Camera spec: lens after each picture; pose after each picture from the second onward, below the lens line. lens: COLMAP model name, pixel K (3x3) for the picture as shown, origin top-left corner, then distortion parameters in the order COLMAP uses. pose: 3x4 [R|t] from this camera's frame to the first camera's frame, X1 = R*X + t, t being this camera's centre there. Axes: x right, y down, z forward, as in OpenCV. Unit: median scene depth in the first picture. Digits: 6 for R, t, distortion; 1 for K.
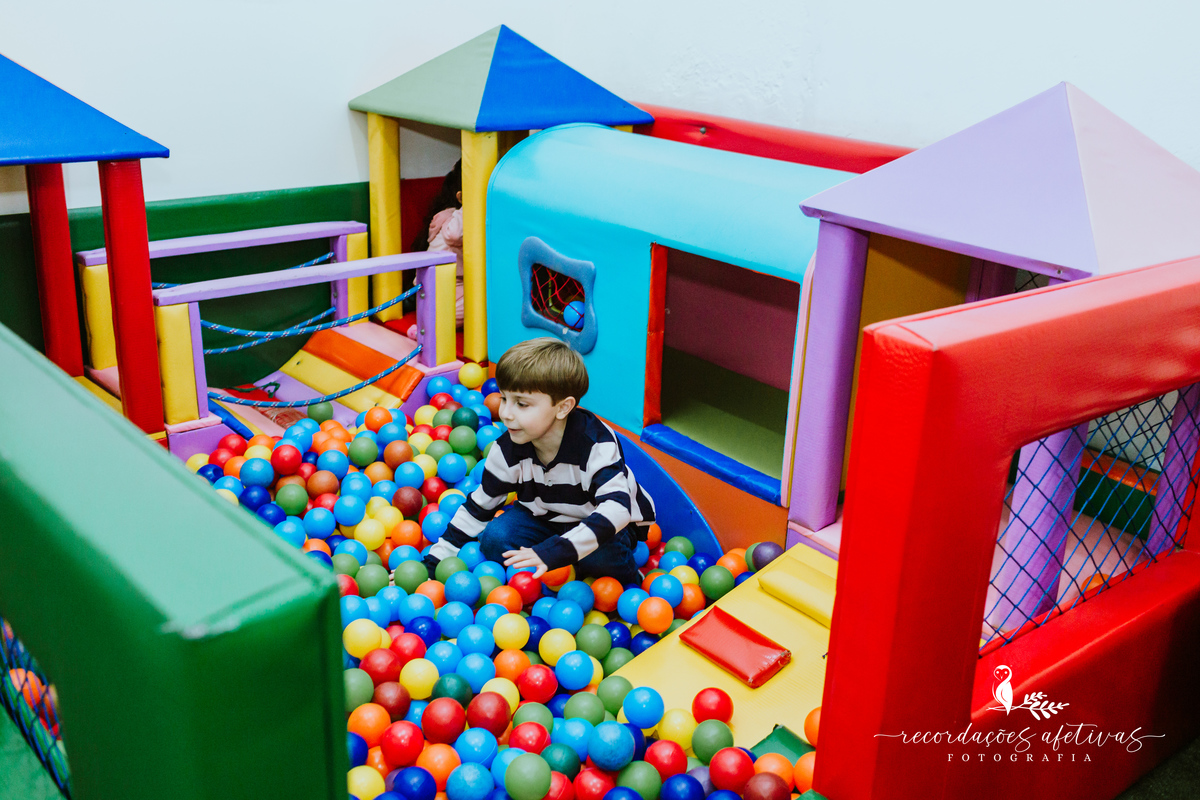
lens RADIAL K [[1270.9, 0, 600.0], [0, 1270.9, 400.0], [0, 0, 1]] dist [-0.004487, 0.035321]
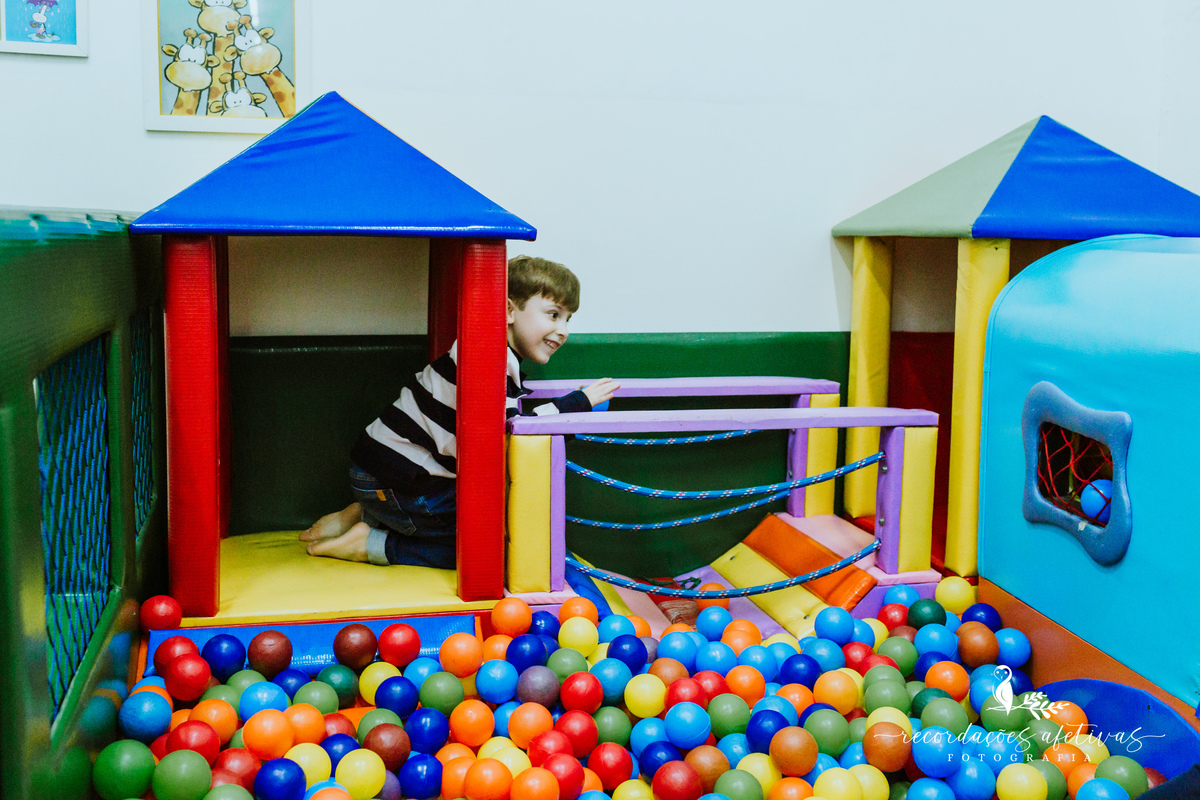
lens RADIAL K [[1270.9, 0, 600.0], [0, 1270.9, 400.0], [0, 0, 1]] dist [-0.004487, 0.035321]
pose [[0.863019, 0.033913, -0.504032, 0.077947], [-0.153481, 0.968182, -0.197653, 0.044440], [0.481292, 0.247938, 0.840764, 0.321651]]
